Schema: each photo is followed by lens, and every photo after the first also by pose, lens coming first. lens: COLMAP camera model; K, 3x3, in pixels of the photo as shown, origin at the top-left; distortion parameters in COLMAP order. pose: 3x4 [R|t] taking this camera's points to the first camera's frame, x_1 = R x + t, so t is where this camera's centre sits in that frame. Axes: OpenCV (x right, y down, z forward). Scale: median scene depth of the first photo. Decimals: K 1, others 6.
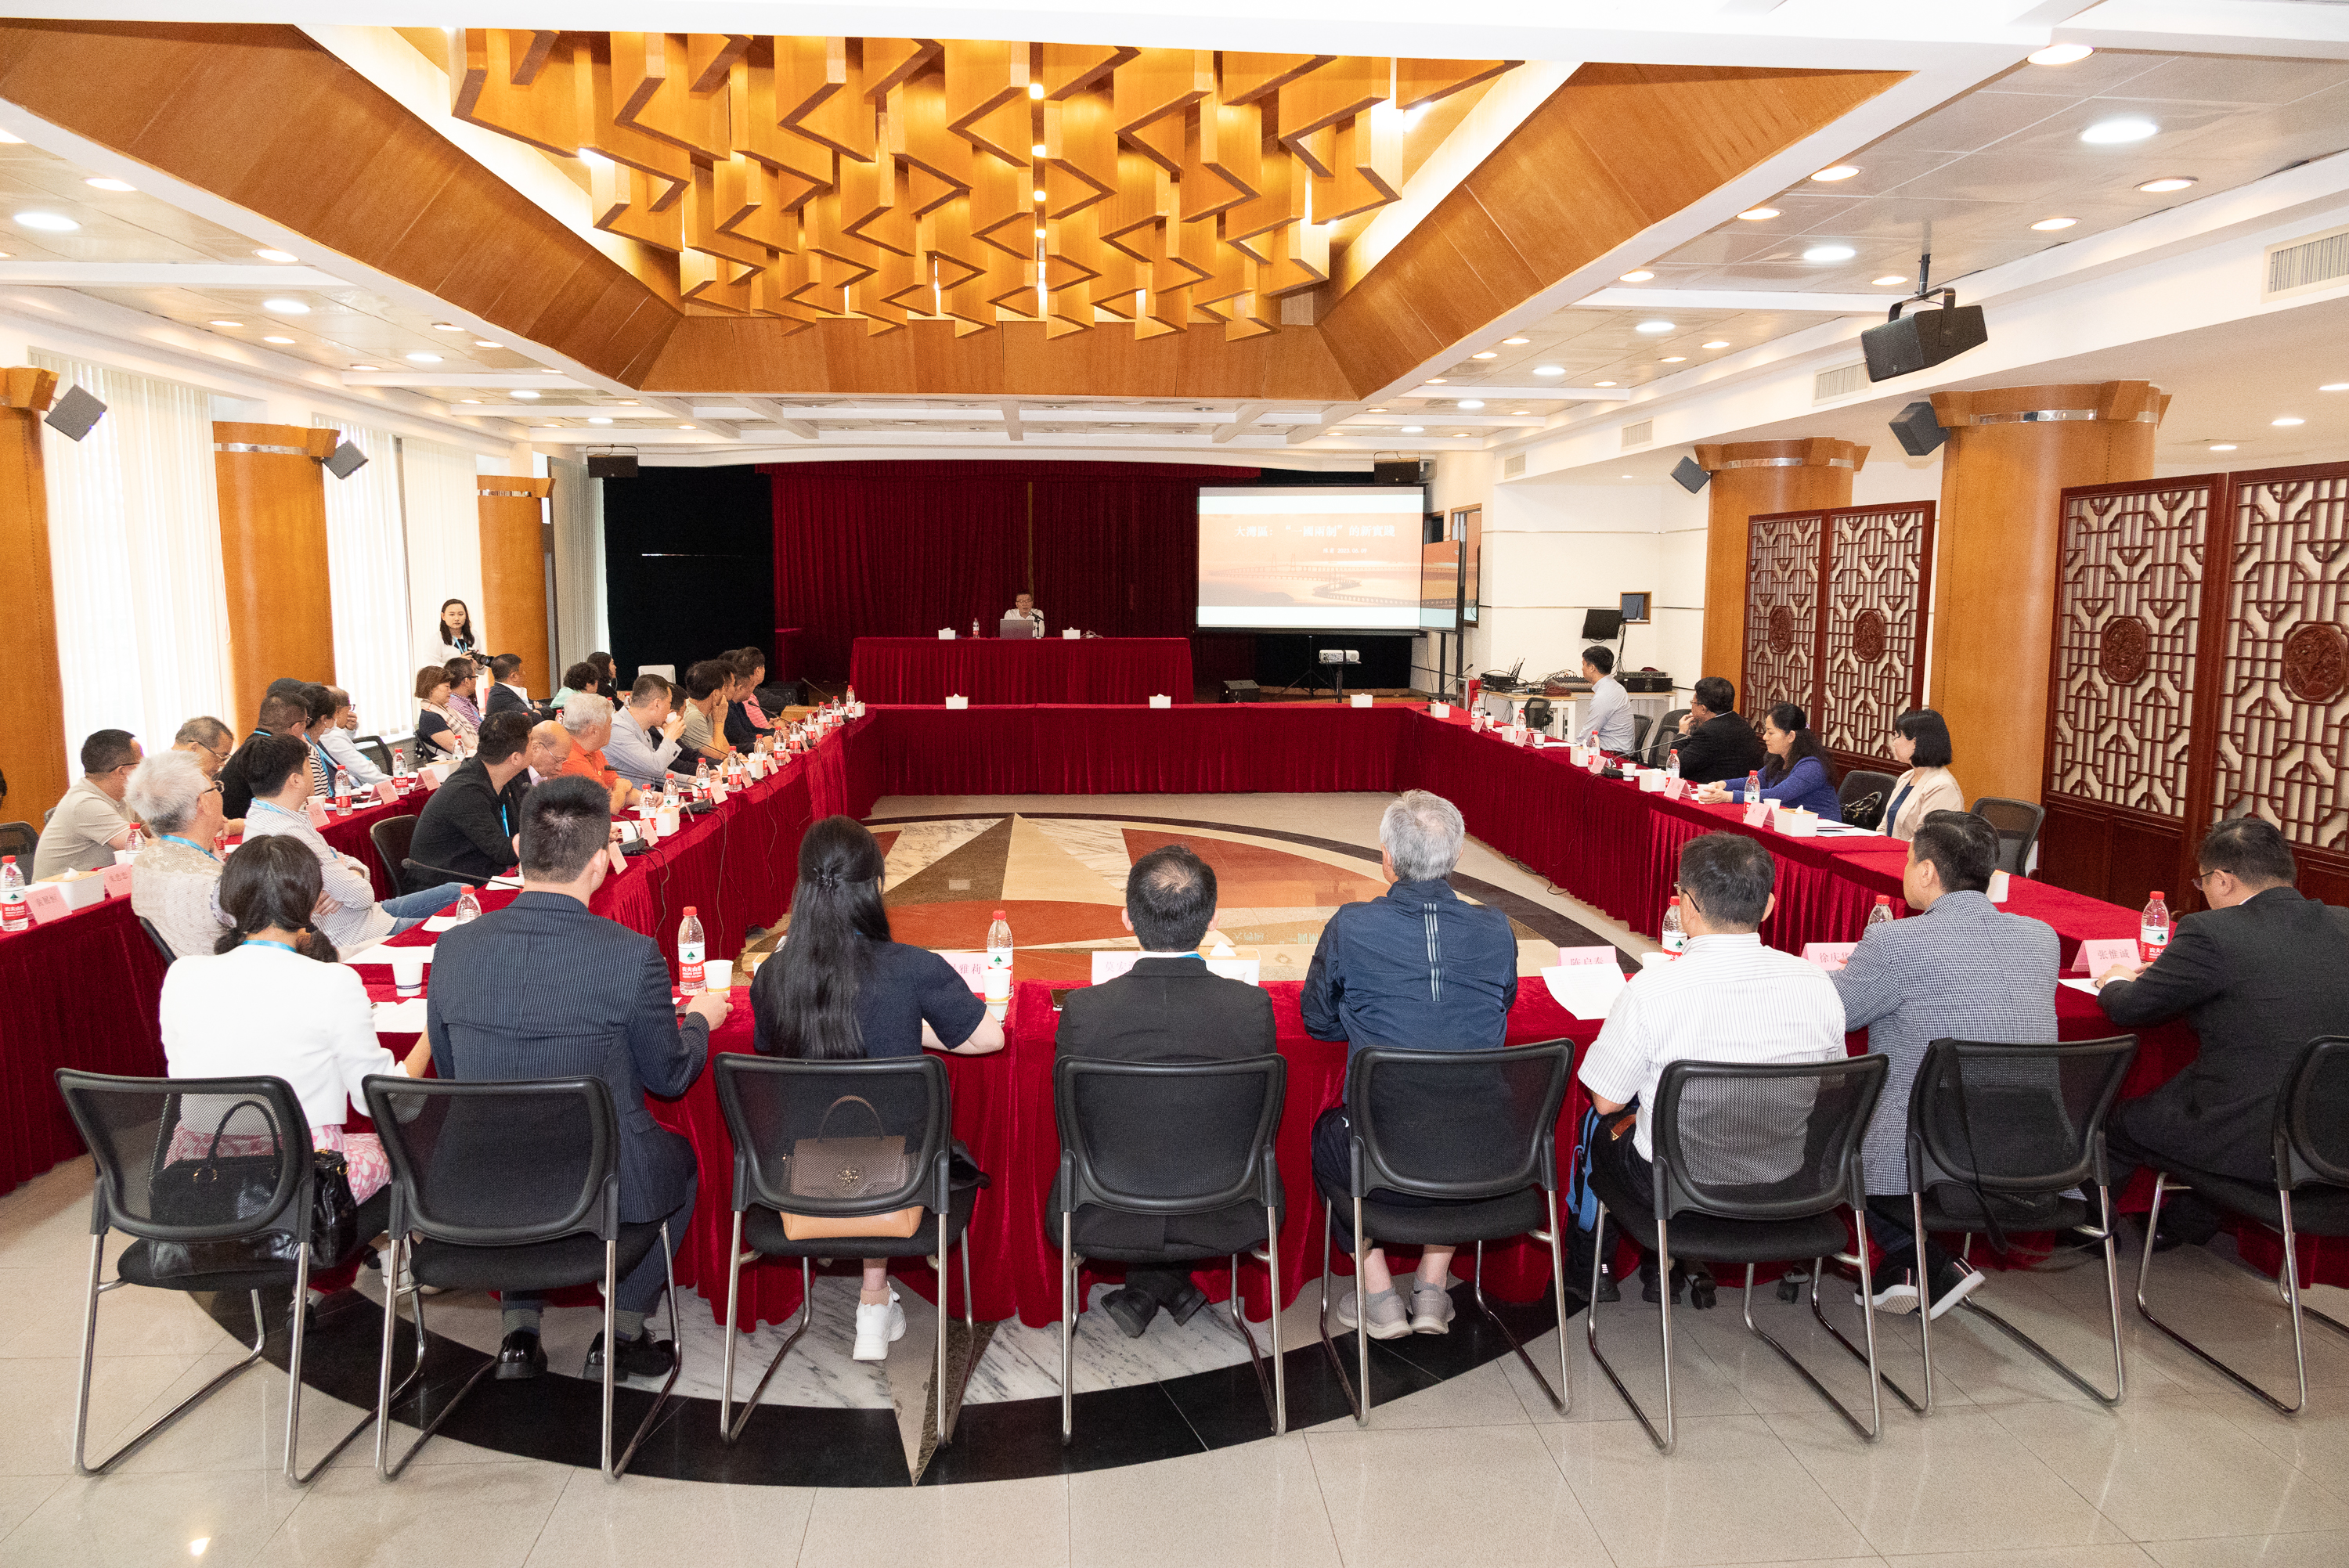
lens RADIAL K [[1568.9, 0, 1190.0], [0, 1568.9, 779.9], [0, 0, 1]] dist [0.006286, 0.003891]
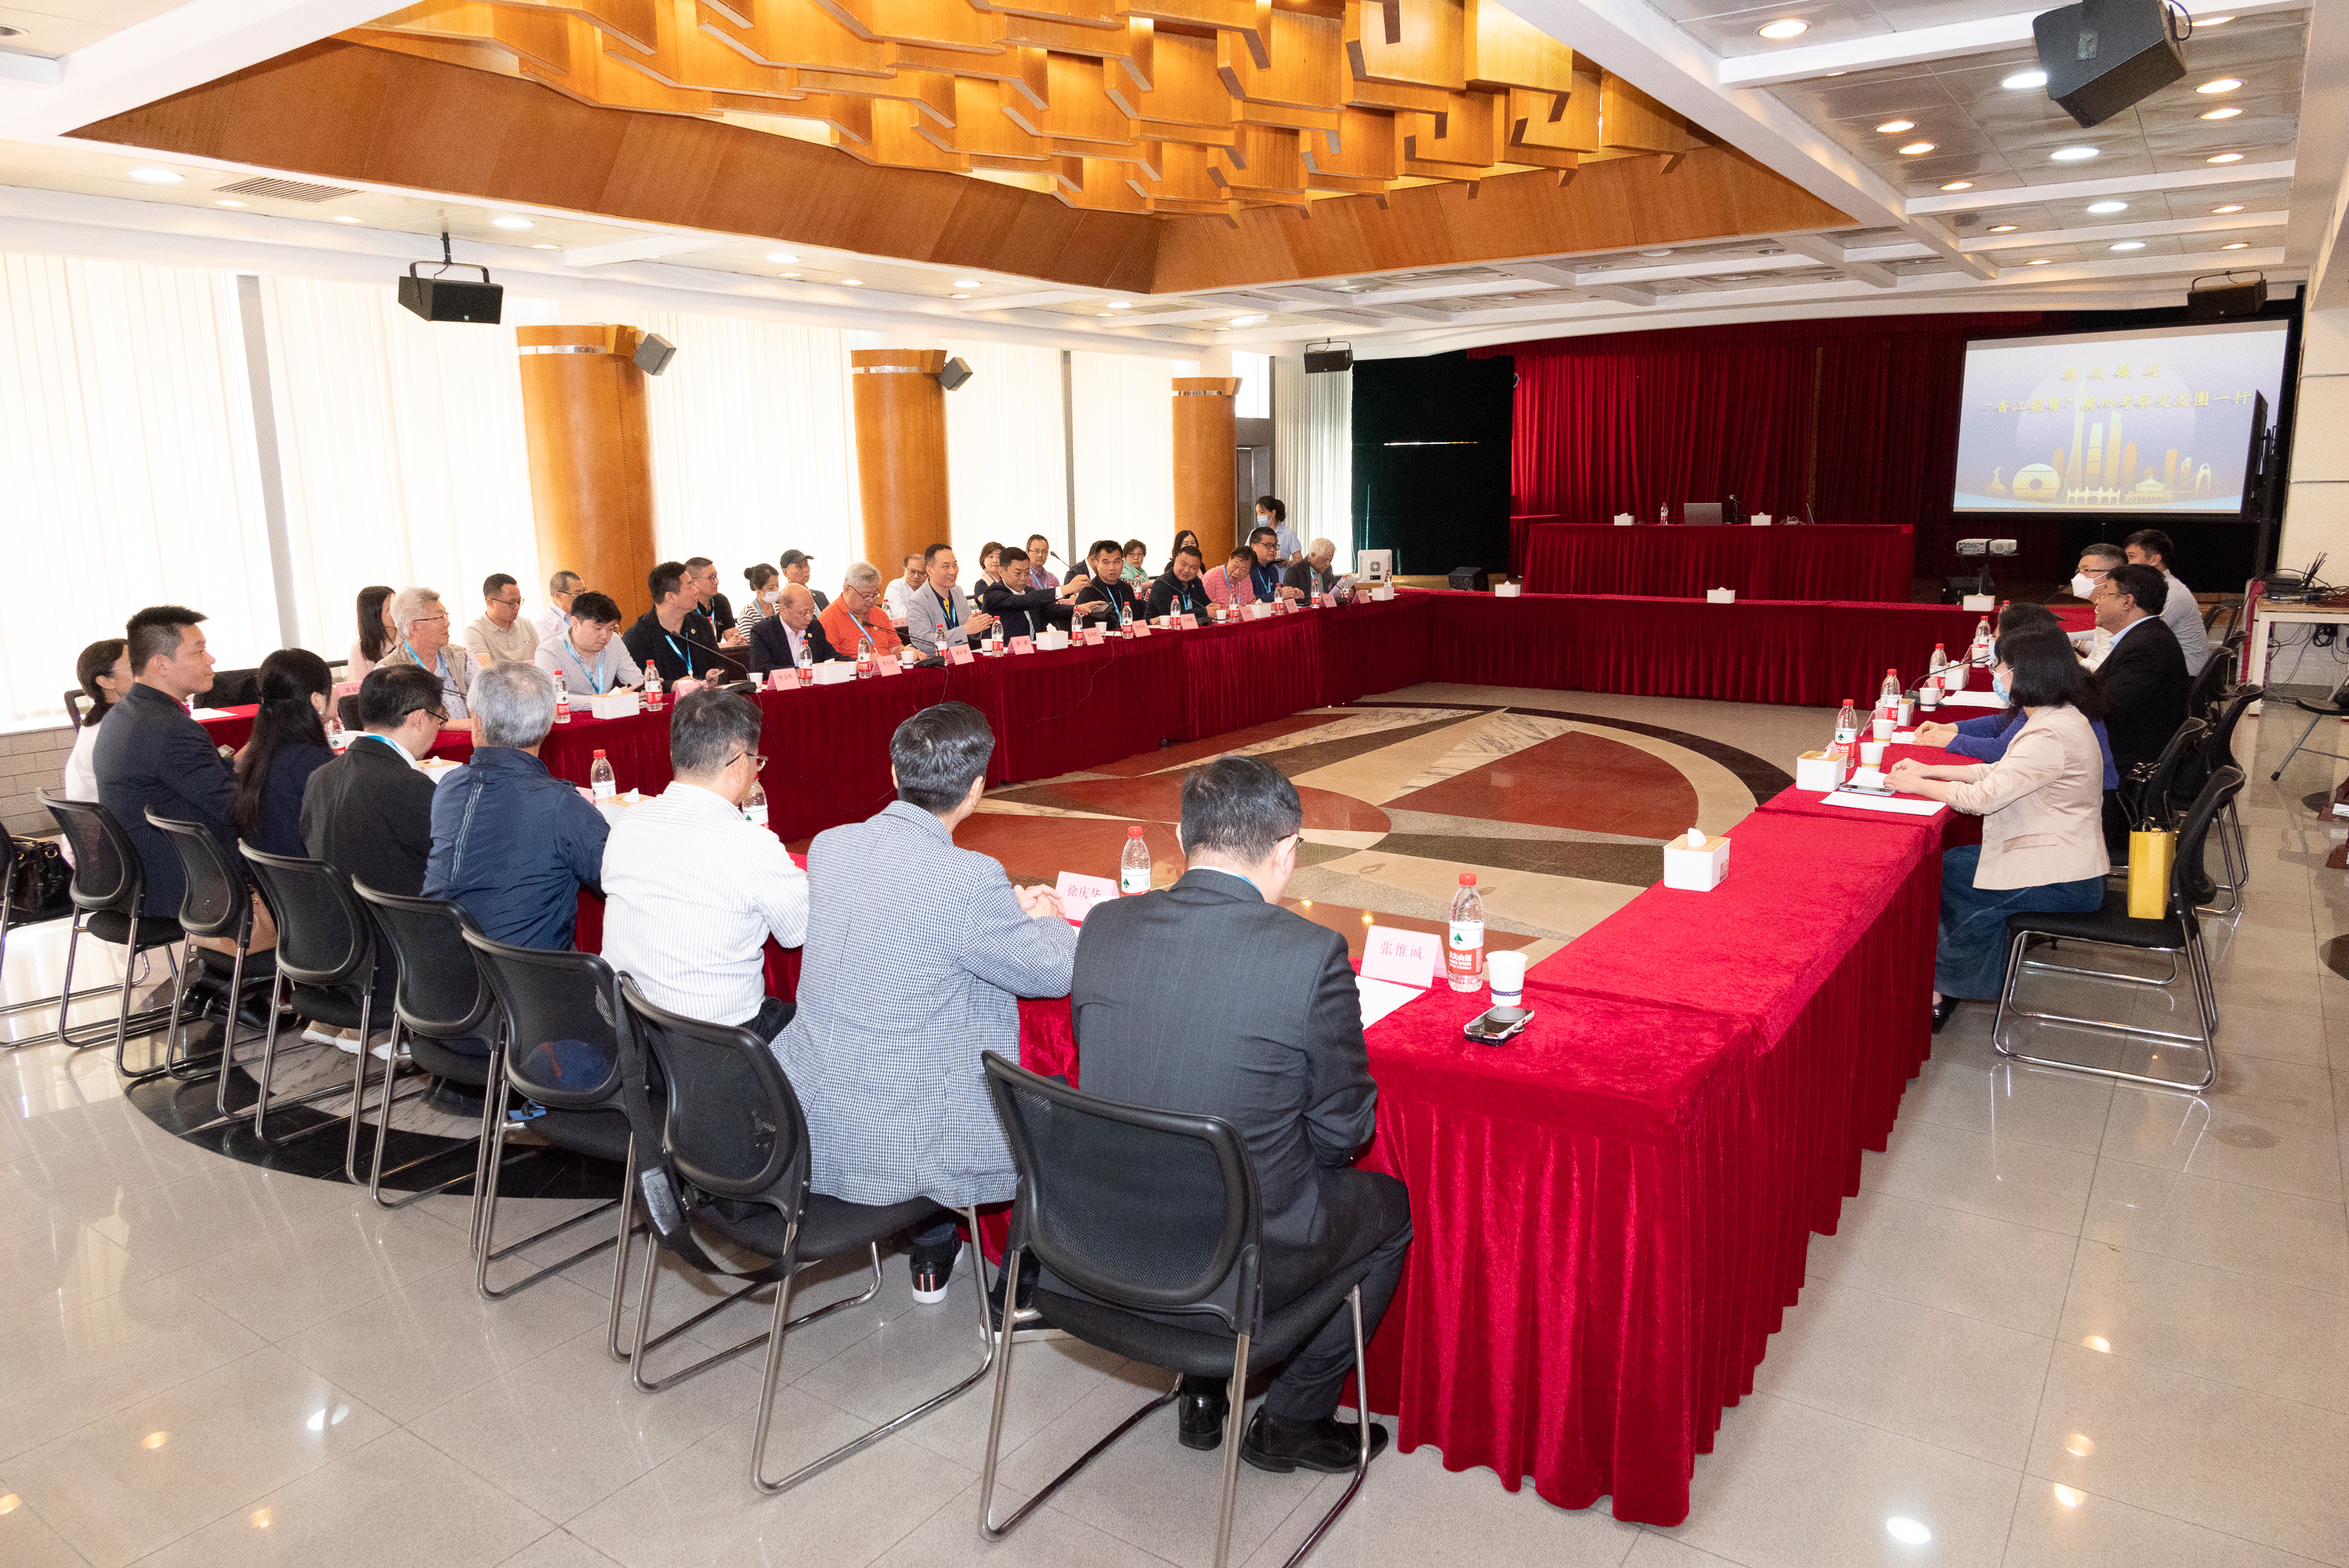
lens RADIAL K [[1568.9, 0, 1180.2], [0, 1568.9, 780.0], [0, 0, 1]] dist [0.006286, 0.003891]
pose [[0.774782, 0.104016, -0.623613, 0.307177], [-0.060795, 0.994060, 0.090272, -0.008287], [0.629298, -0.032029, 0.776504, 0.119233]]
